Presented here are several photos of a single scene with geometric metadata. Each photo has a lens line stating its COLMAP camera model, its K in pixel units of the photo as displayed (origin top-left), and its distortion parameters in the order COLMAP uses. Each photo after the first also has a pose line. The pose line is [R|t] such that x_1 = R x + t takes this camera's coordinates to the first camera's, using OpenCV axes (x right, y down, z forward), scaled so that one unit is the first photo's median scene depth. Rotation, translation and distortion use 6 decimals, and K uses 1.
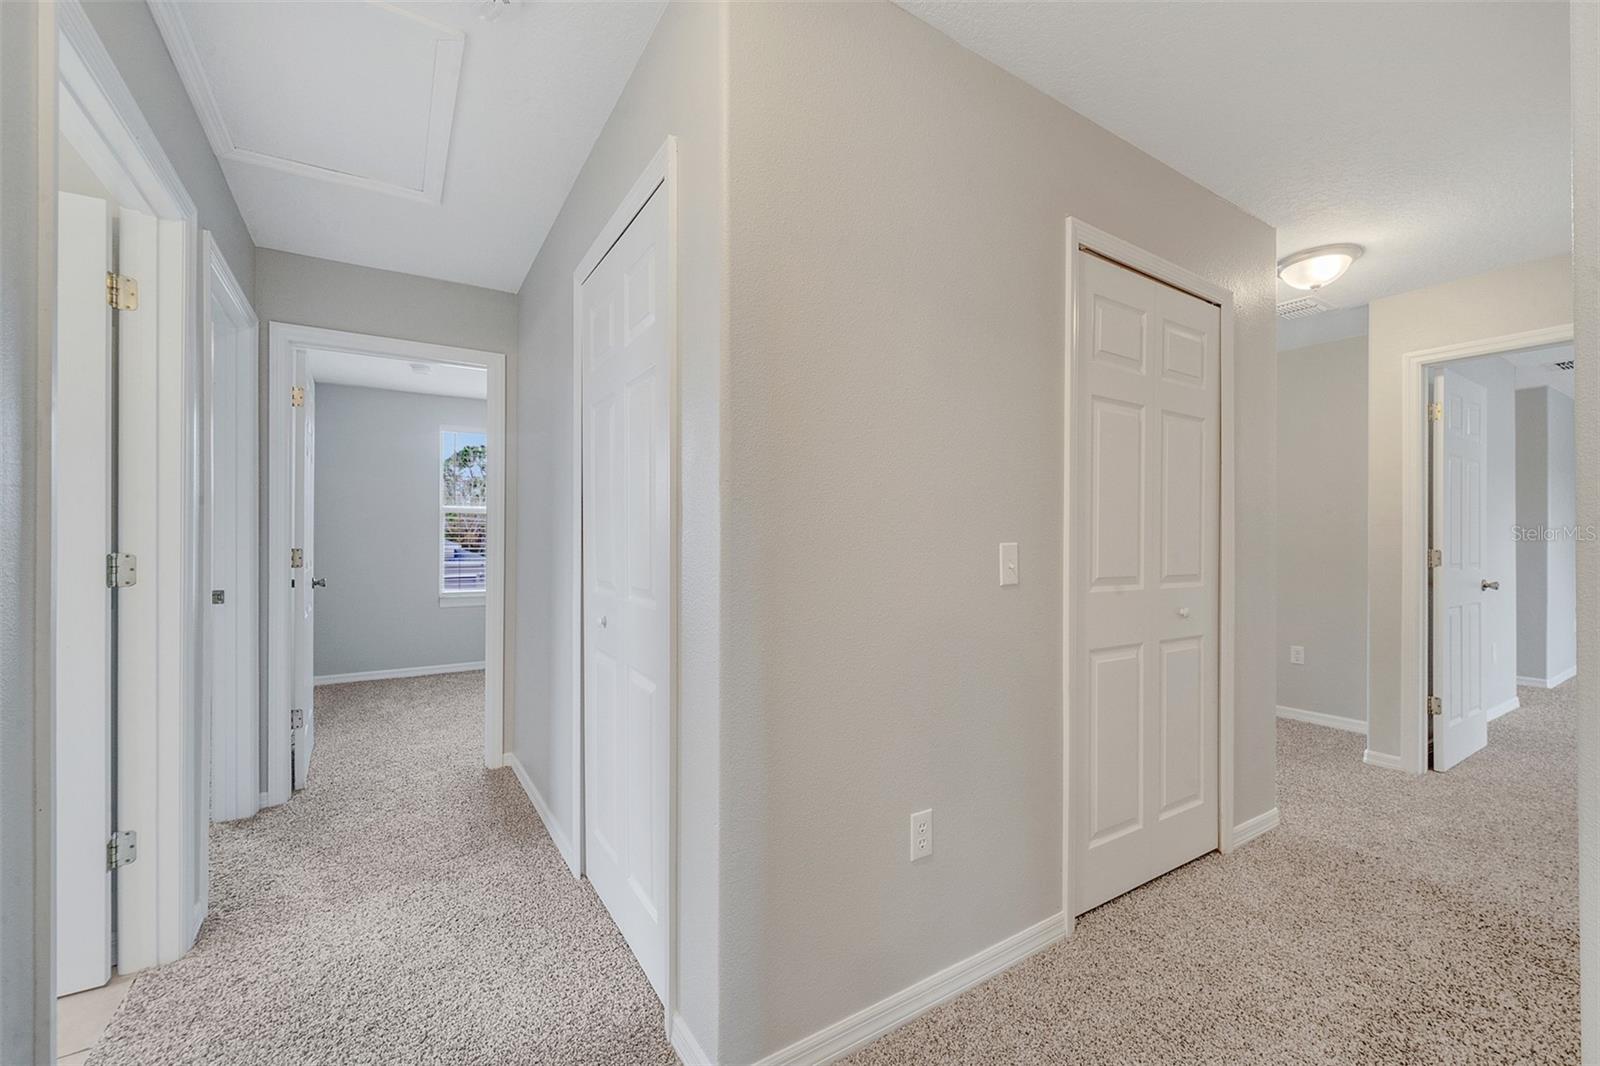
lens RADIAL K [[663.7, 0, 802.3], [0, 663.7, 538.3], [0, 0, 1]] dist [0.011805, -0.000799]
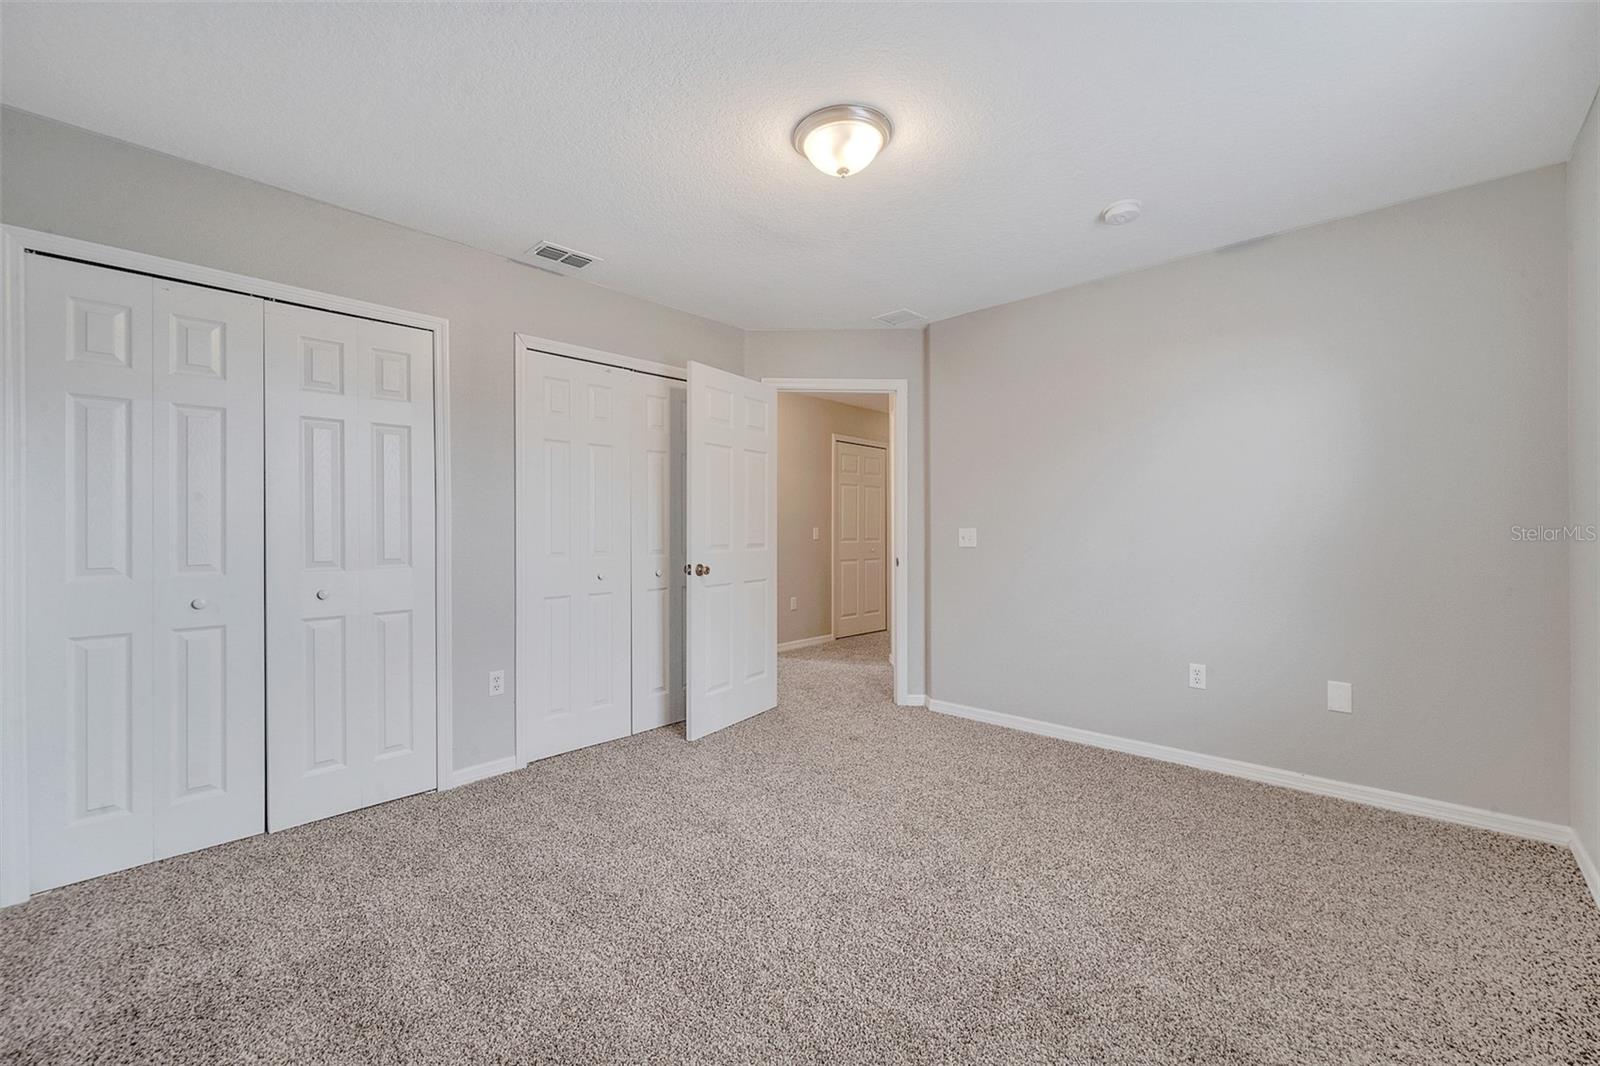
lens RADIAL K [[663.7, 0, 802.3], [0, 663.7, 531.3], [0, 0, 1]] dist [0.011805, -0.000799]
pose [[0.968749, -0.004236, 0.248008, -0.605420], [0.002875, 0.999979, 0.005849, 0.004254], [-0.248028, -0.004953, 0.968740, -2.282049]]
